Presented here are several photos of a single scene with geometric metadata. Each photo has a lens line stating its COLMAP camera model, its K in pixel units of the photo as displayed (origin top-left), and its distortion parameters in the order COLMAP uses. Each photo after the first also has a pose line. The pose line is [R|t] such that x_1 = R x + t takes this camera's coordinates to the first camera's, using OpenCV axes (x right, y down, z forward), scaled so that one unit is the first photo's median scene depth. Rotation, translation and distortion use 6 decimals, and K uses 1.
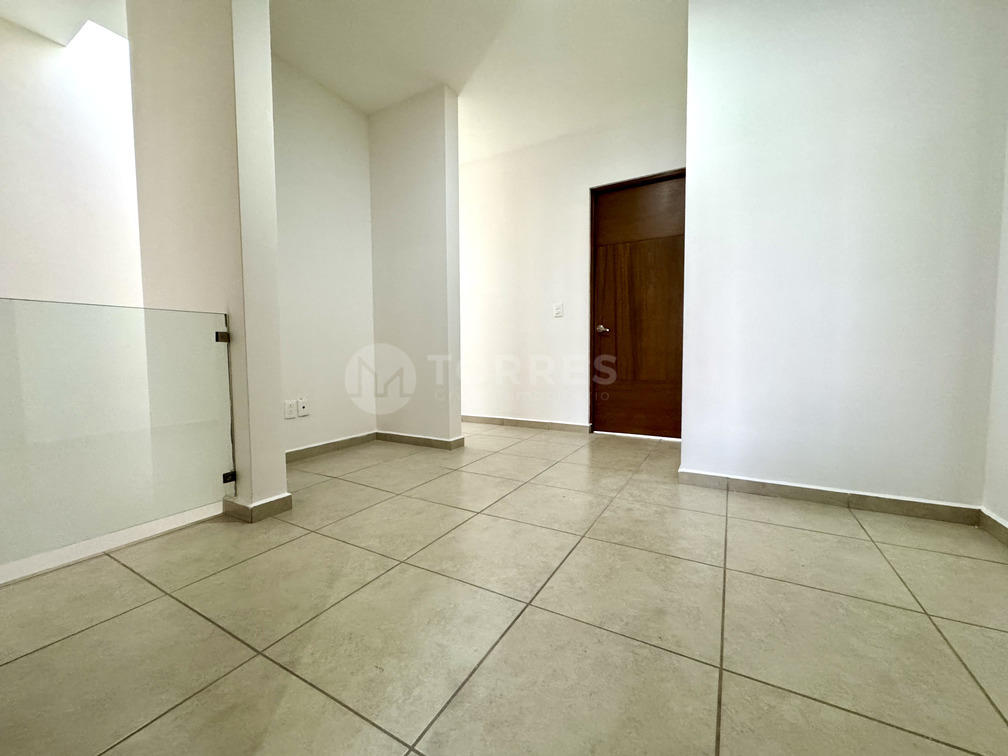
lens RADIAL K [[403.6, 0, 503.5], [0, 403.6, 376.8], [0, 0, 1]] dist [-0.002952, 0.000082]
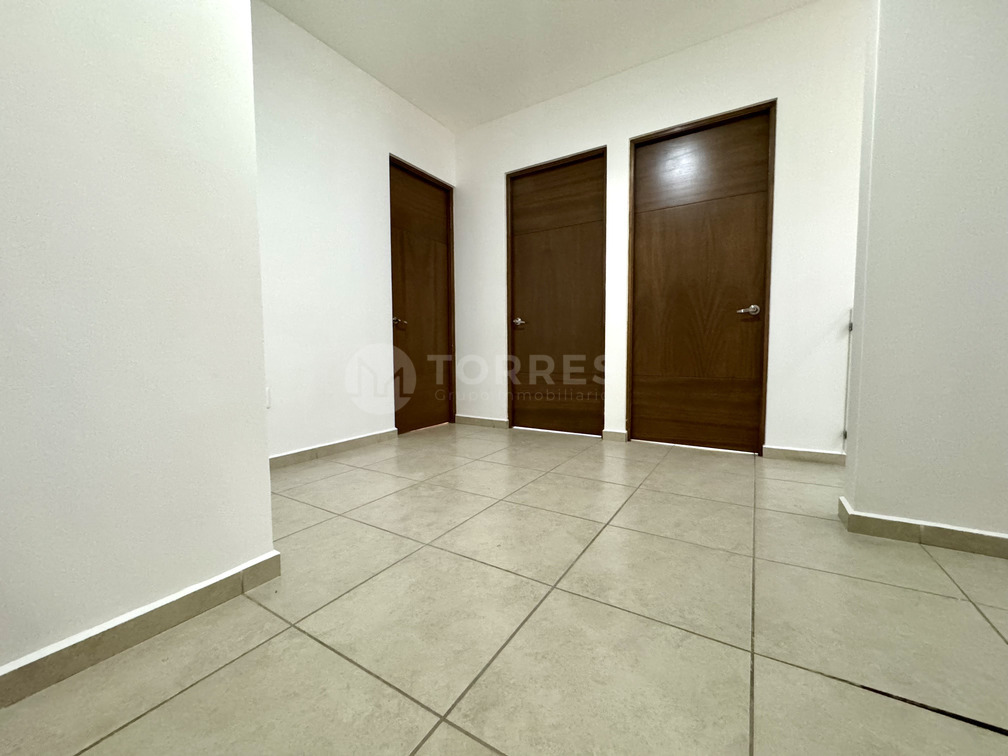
lens RADIAL K [[403.6, 0, 503.5], [0, 403.6, 376.8], [0, 0, 1]] dist [-0.002952, 0.000082]
pose [[-0.999087, 0.009970, 0.041540, 0.127435], [0.015034, 0.992241, 0.123415, -0.089567], [-0.039987, 0.123926, -0.991485, 1.916153]]
